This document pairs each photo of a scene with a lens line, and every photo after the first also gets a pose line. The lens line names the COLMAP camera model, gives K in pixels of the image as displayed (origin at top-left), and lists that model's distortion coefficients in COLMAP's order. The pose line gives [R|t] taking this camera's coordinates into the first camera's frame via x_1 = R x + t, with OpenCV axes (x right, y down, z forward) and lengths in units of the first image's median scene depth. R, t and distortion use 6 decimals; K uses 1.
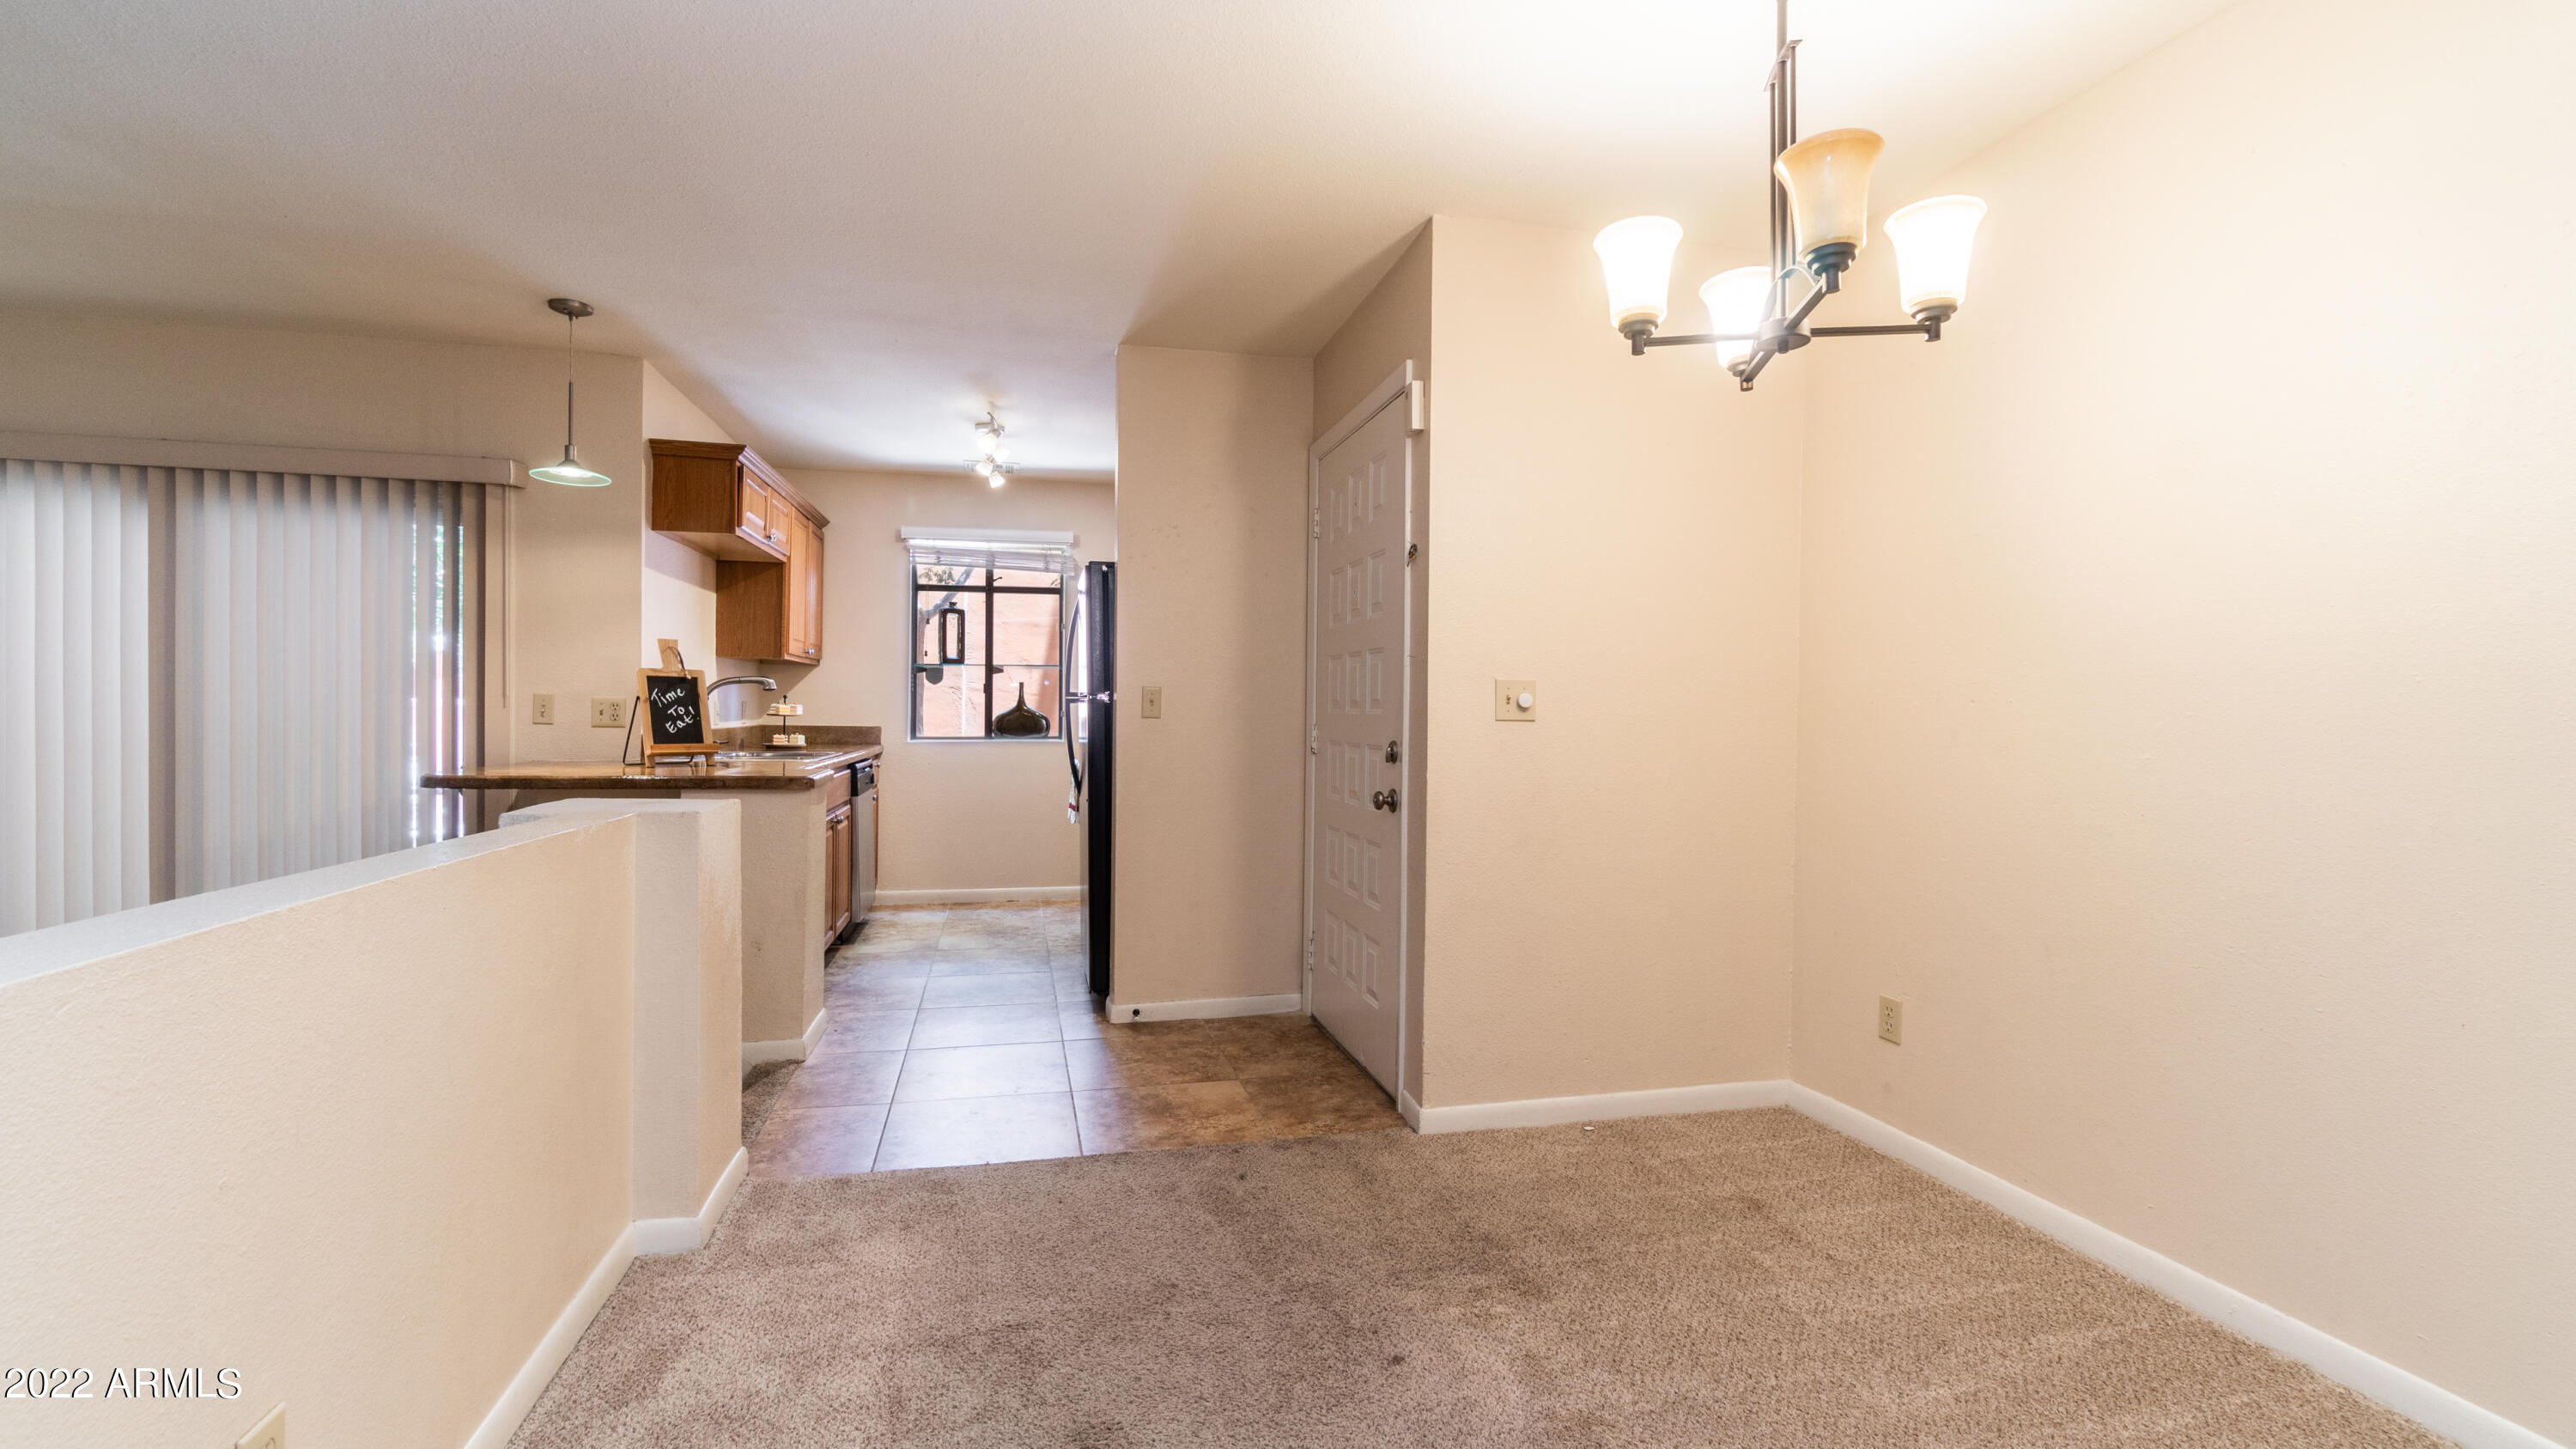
lens RADIAL K [[1140.6, 0, 1290.6], [0, 1140.6, 712.8], [0, 0, 1]] dist [-0.000217, 0.000005]
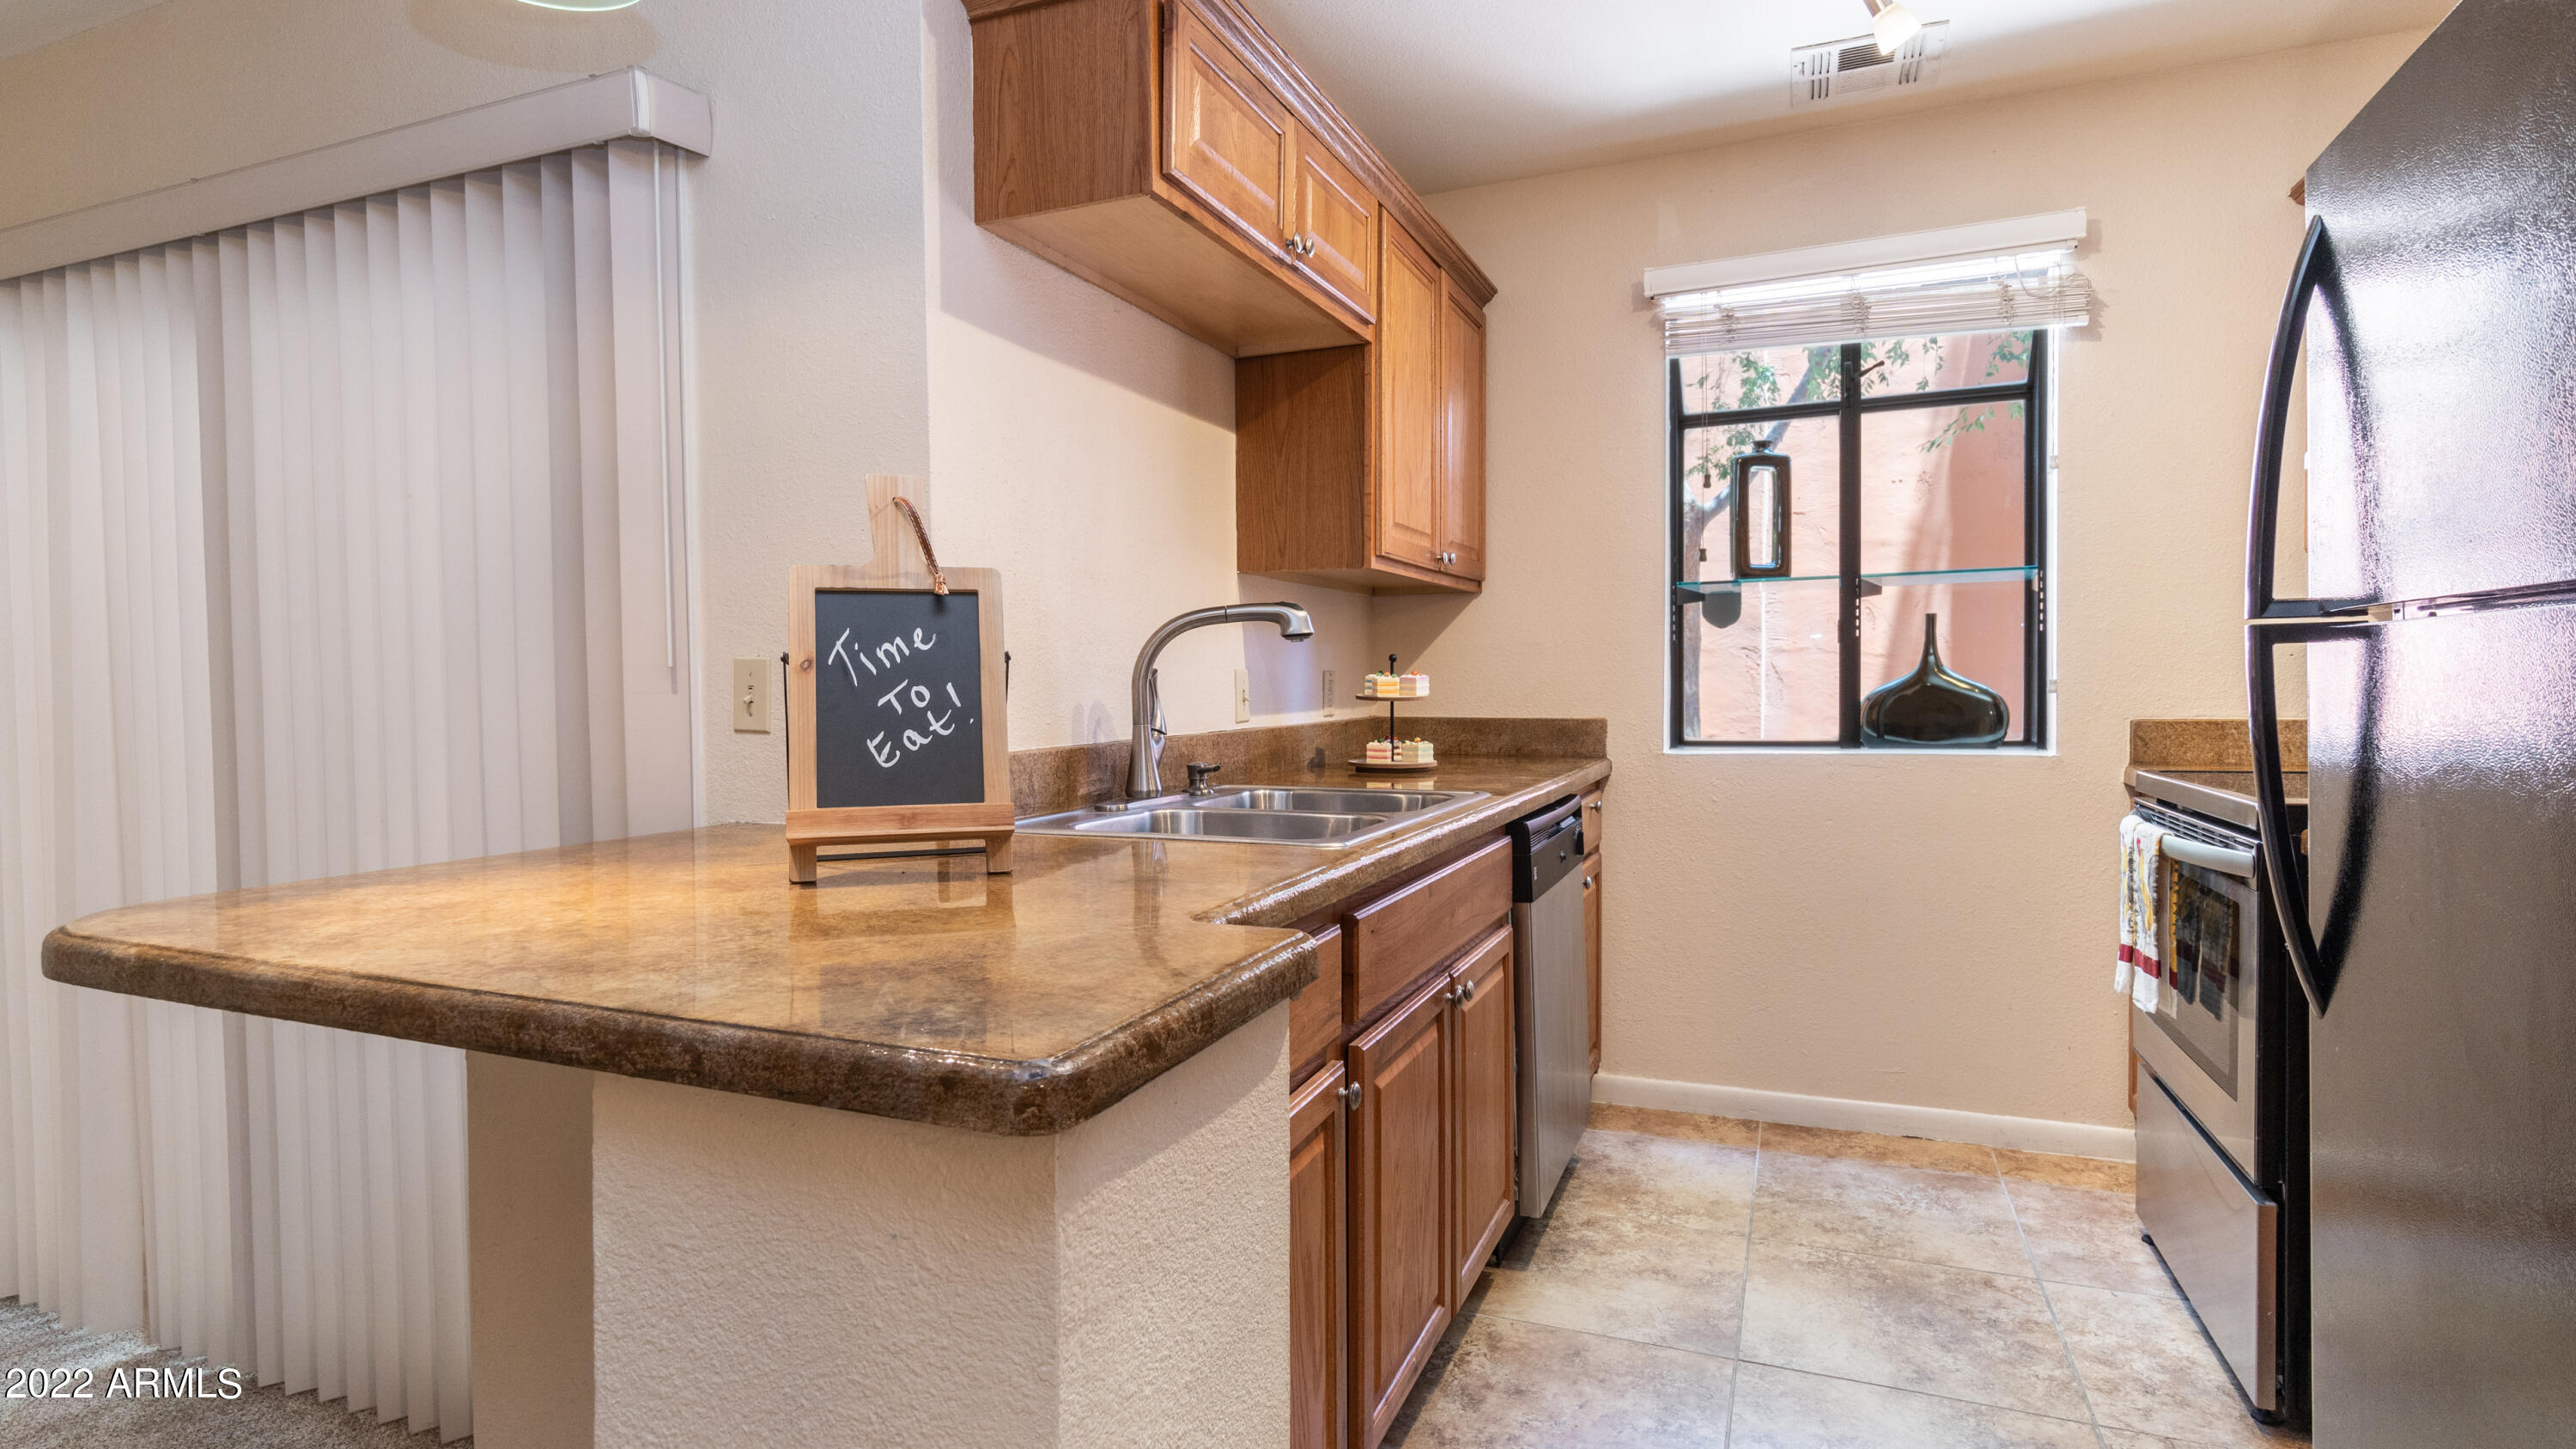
lens RADIAL K [[1282.6, 0, 1279.5], [0, 1282.6, 712.5], [0, 0, 1]] dist [0.002717, -0.000060]
pose [[0.806567, -0.001449, -0.591141, -0.163927], [0.013570, 0.999779, 0.016064, -0.001251], [0.590987, -0.020979, 0.806408, 0.518625]]
